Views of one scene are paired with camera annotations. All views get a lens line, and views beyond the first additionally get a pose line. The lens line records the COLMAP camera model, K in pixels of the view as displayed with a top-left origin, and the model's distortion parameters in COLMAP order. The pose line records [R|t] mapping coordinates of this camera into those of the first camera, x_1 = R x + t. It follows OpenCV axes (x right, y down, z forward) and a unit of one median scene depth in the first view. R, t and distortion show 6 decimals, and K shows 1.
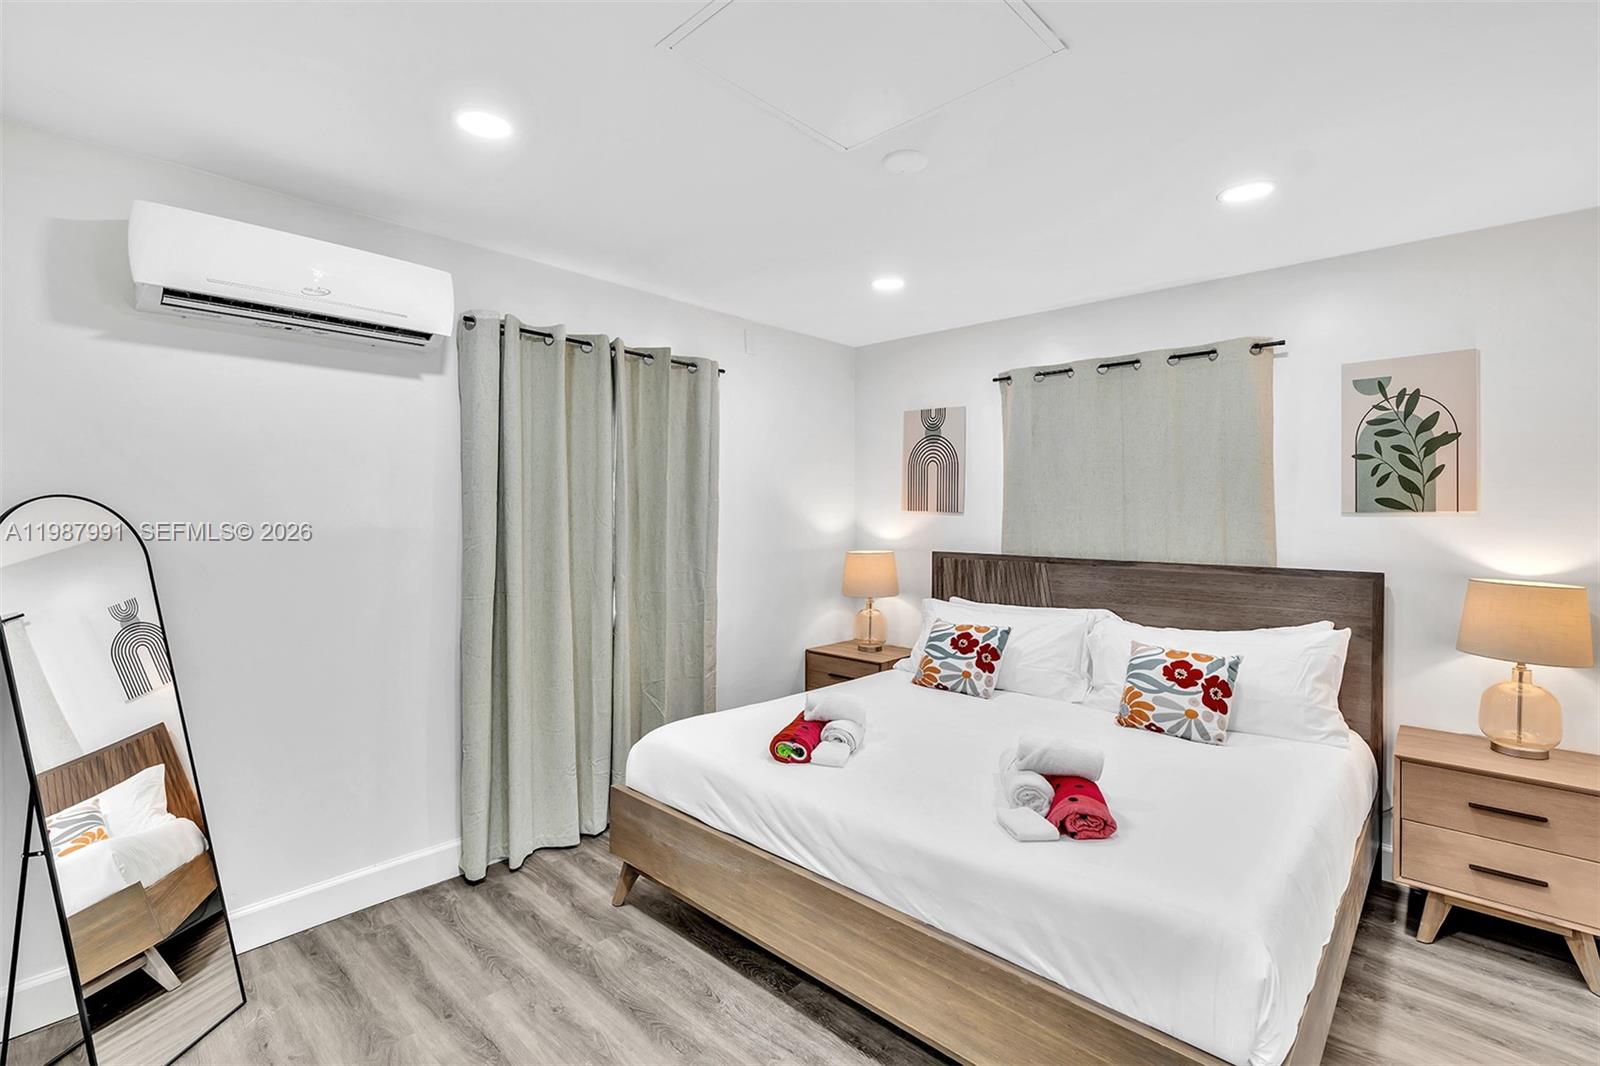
lens RADIAL K [[738.3, 0, 790.0], [0, 738.3, 509.3], [0, 0, 1]] dist [-0.001721, 0.000996]
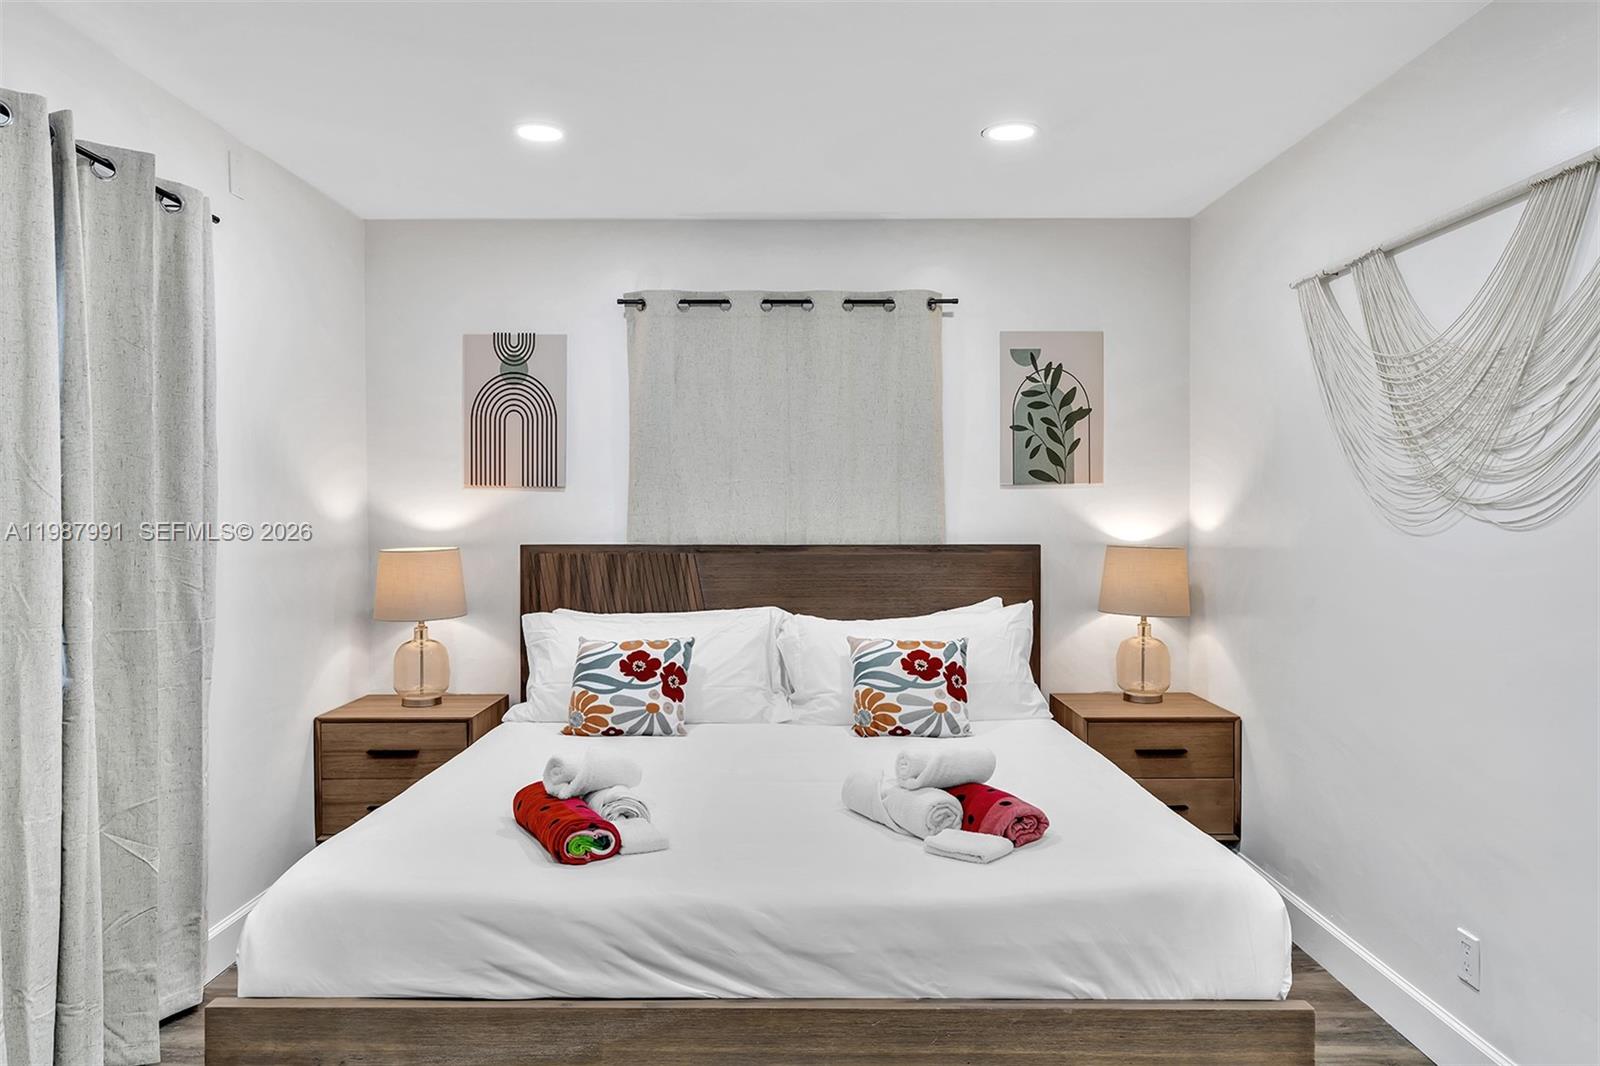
lens RADIAL K [[1047.3, 0, 799.9], [0, 1047.3, 518.6], [0, 0, 1]] dist [-0.000170, 0.002537]
pose [[0.724606, -0.010949, 0.689076, -0.402510], [0.003362, 0.999918, 0.012354, 0.031680], [-0.689155, -0.006635, 0.724584, 0.188486]]
